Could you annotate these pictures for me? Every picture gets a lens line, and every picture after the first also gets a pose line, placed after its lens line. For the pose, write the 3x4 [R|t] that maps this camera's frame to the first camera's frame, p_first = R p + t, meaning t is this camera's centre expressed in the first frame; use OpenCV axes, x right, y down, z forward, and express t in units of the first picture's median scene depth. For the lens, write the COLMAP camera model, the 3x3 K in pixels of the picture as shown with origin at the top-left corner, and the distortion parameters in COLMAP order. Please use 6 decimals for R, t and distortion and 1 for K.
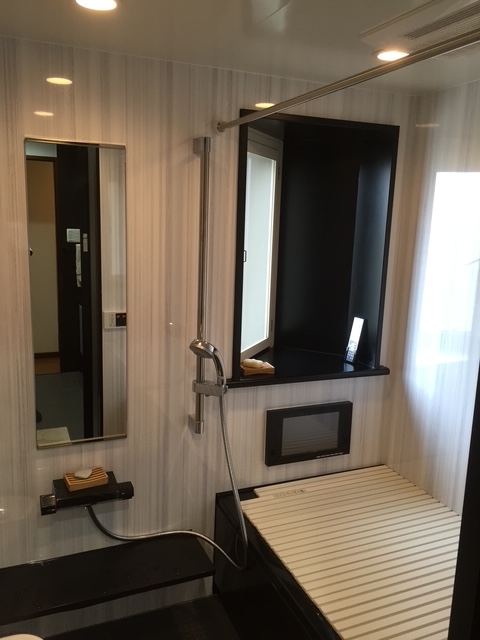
lens RADIAL K [[555.3, 0, 238.6], [0, 555.3, 319.8], [0, 0, 1]] dist [0.076756, -0.092971]
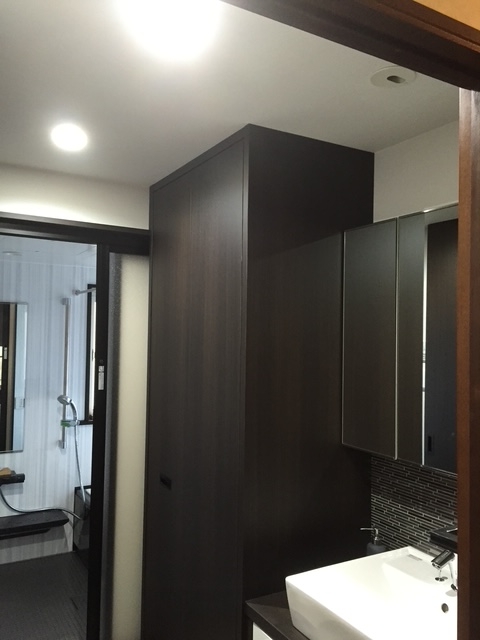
lens RADIAL K [[555.3, 0, 242.3], [0, 555.3, 322.0], [0, 0, 1]] dist [0.076756, -0.092971]
pose [[0.991198, -0.017856, 0.131175, 0.286673], [0.047553, 0.972754, -0.226912, 0.247142], [-0.123549, 0.231152, 0.965041, -1.002110]]
